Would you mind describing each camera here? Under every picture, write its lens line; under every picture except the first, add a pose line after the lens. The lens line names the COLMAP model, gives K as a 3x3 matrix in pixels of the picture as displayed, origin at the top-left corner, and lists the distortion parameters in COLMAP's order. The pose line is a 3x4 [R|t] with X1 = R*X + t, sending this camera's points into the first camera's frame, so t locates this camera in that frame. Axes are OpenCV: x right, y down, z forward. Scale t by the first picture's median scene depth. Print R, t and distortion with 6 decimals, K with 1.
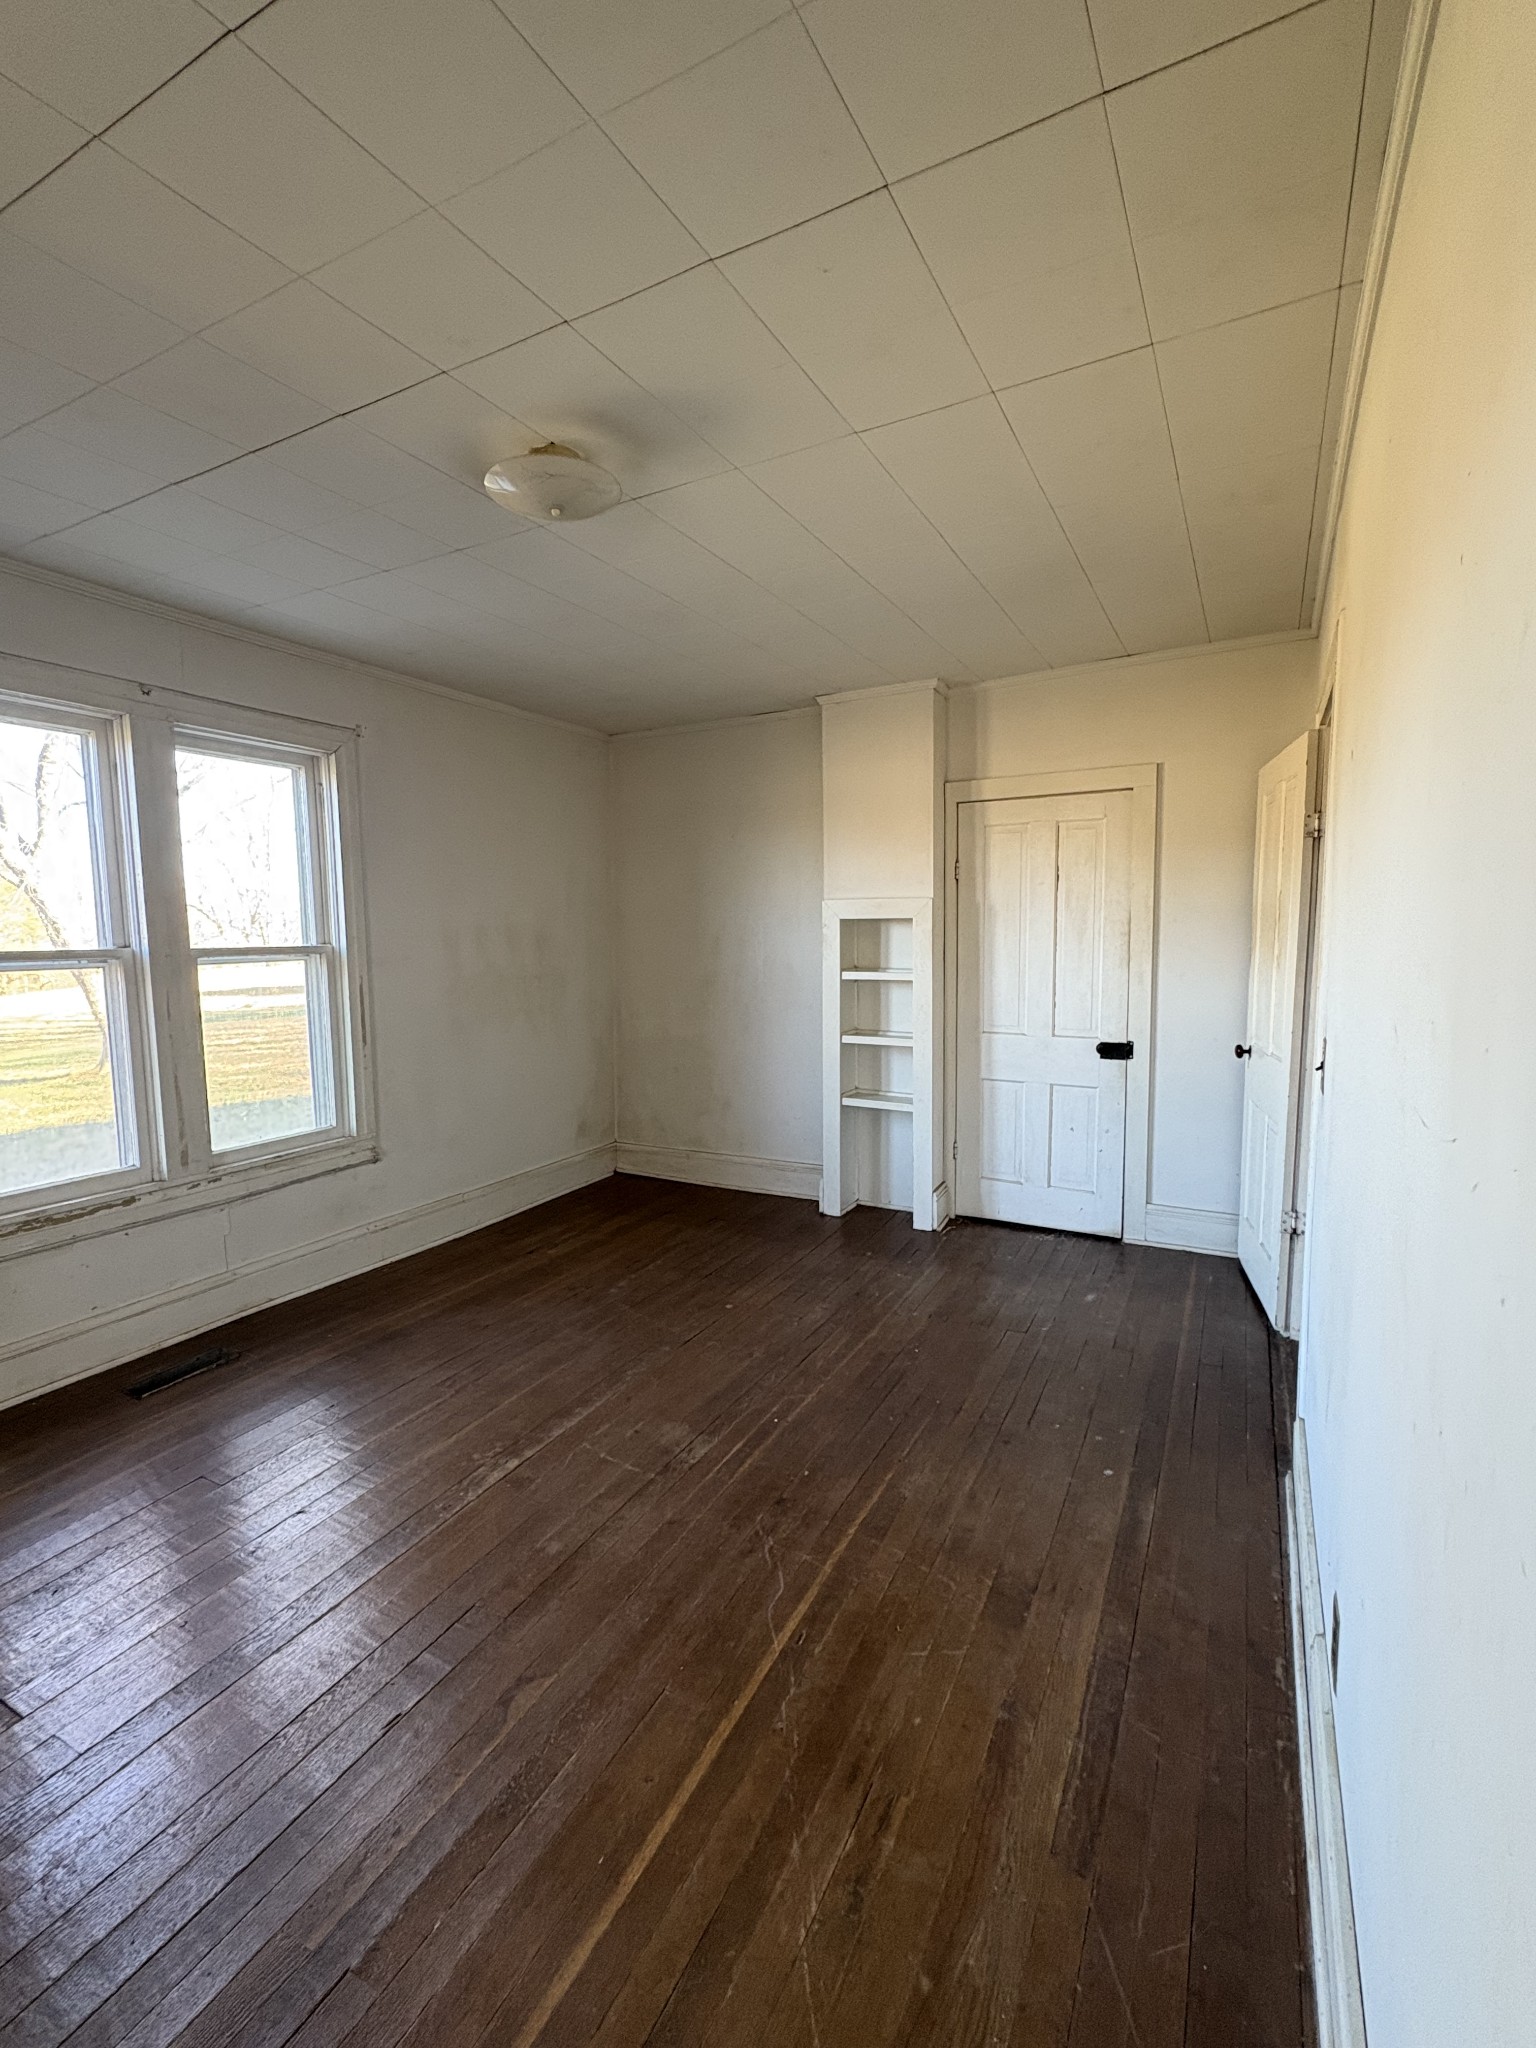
lens RADIAL K [[889.9, 0, 768.0], [0, 889.9, 1024.0], [0, 0, 1]] dist [0.000040, 0.000106]
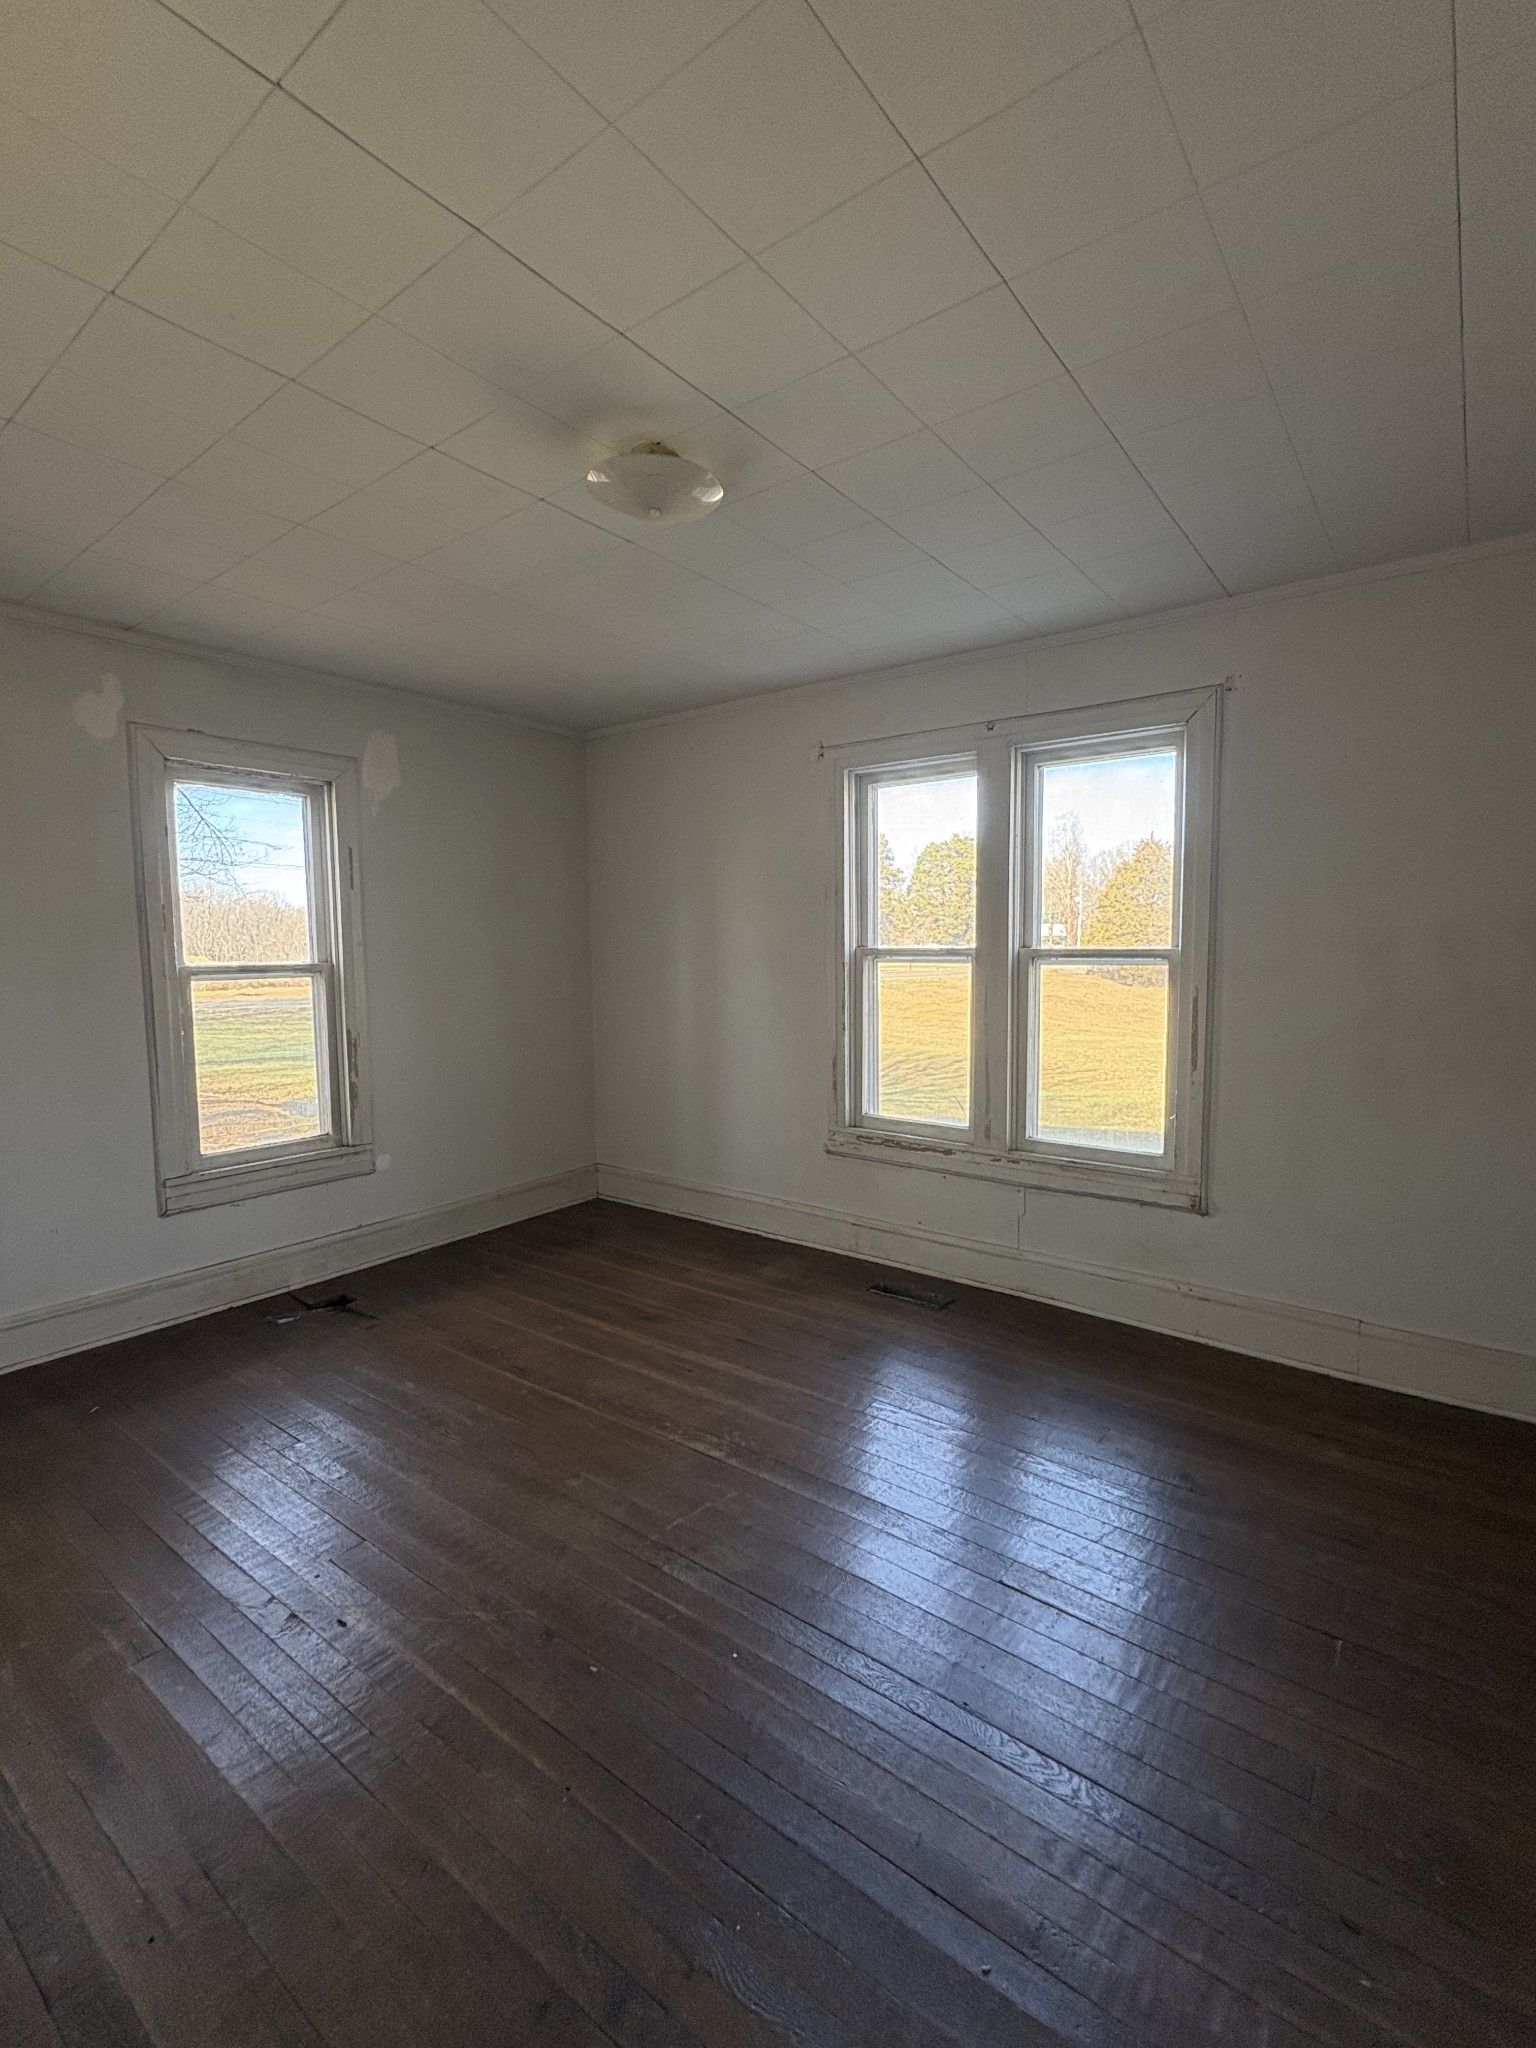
lens RADIAL K [[940.1, 0, 768.0], [0, 940.1, 1015.6], [0, 0, 1]] dist [-0.001526, -0.000094]
pose [[-0.157628, 0.106463, -0.981743, 0.550177], [-0.084670, 0.989053, 0.120850, -0.118113], [0.983862, 0.102174, -0.146888, 0.874324]]
